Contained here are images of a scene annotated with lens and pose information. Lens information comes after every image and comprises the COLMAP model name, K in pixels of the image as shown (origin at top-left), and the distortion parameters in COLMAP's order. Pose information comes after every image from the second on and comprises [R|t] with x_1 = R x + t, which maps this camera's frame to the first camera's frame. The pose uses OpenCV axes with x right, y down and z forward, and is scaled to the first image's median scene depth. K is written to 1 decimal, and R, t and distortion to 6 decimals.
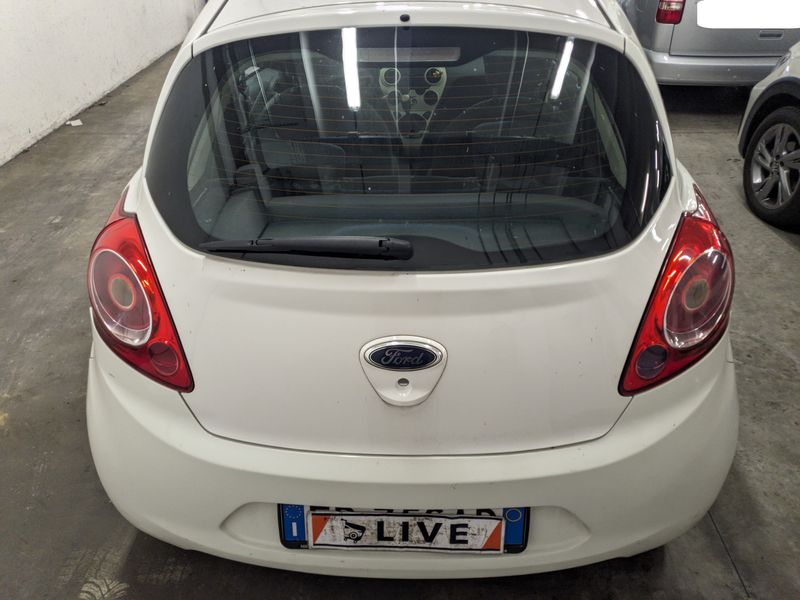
lens RADIAL K [[624.3, 0, 401.3], [0, 624.3, 279.9], [0, 0, 1]] dist [0.083602, -0.134894]
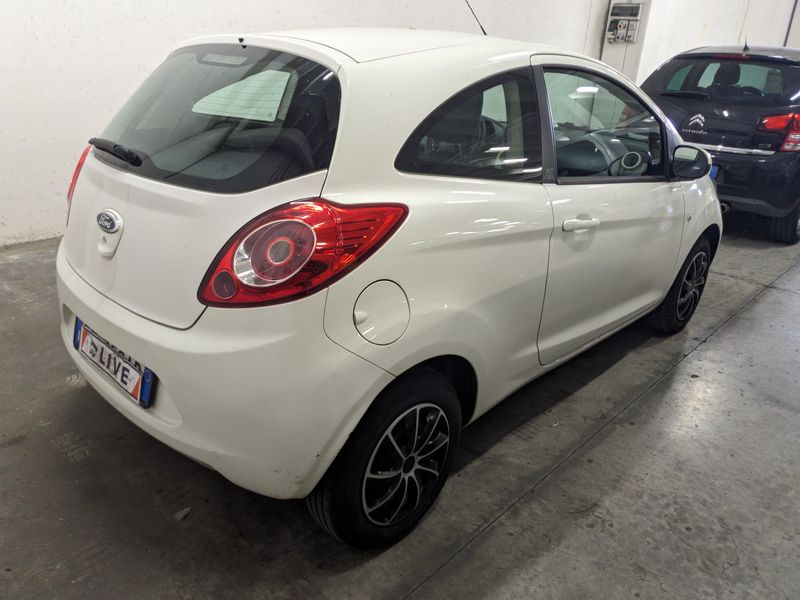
lens RADIAL K [[624.3, 0, 401.3], [0, 624.3, 279.9], [0, 0, 1]] dist [0.083602, -0.134894]
pose [[0.730401, 0.269255, -0.627707, 0.630154], [-0.396376, 0.915529, -0.068508, 0.029936], [0.556237, 0.298846, 0.775430, 0.092808]]
